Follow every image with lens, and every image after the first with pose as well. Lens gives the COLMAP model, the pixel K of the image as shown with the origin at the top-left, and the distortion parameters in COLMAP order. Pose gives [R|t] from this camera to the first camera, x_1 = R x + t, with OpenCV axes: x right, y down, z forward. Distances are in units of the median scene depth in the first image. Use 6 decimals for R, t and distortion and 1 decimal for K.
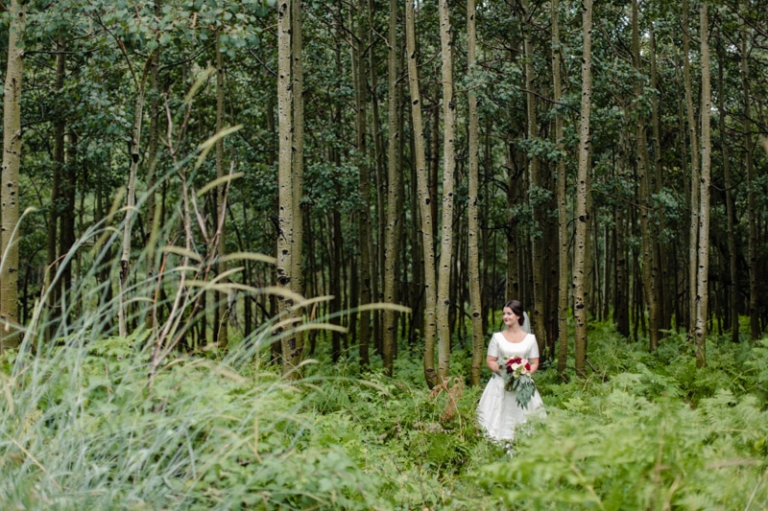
lens RADIAL K [[969.4, 0, 384.0], [0, 969.4, 255.5], [0, 0, 1]] dist [-0.166362, 0.000511]
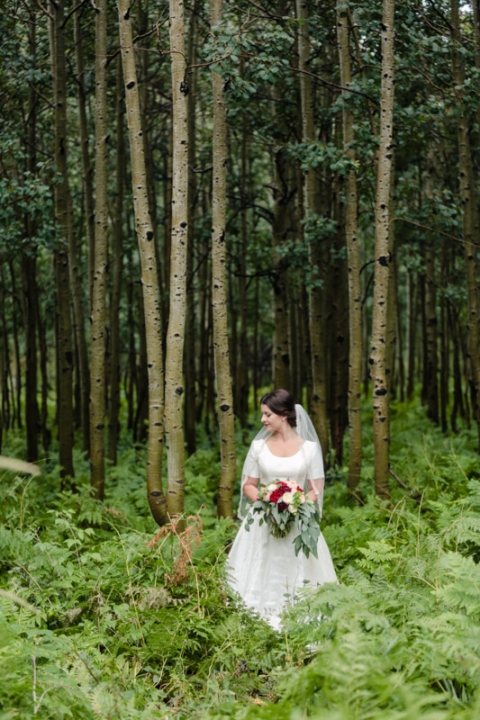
lens RADIAL K [[1301.8, 0, 240.0], [0, 1301.8, 360.0], [0, 0, 1]] dist [-0.303192, -0.021883]
pose [[0.995035, -0.012103, 0.098789, 0.015699], [0.008404, 0.999251, 0.037769, -0.004118], [-0.099172, -0.036751, 0.994391, 0.103392]]
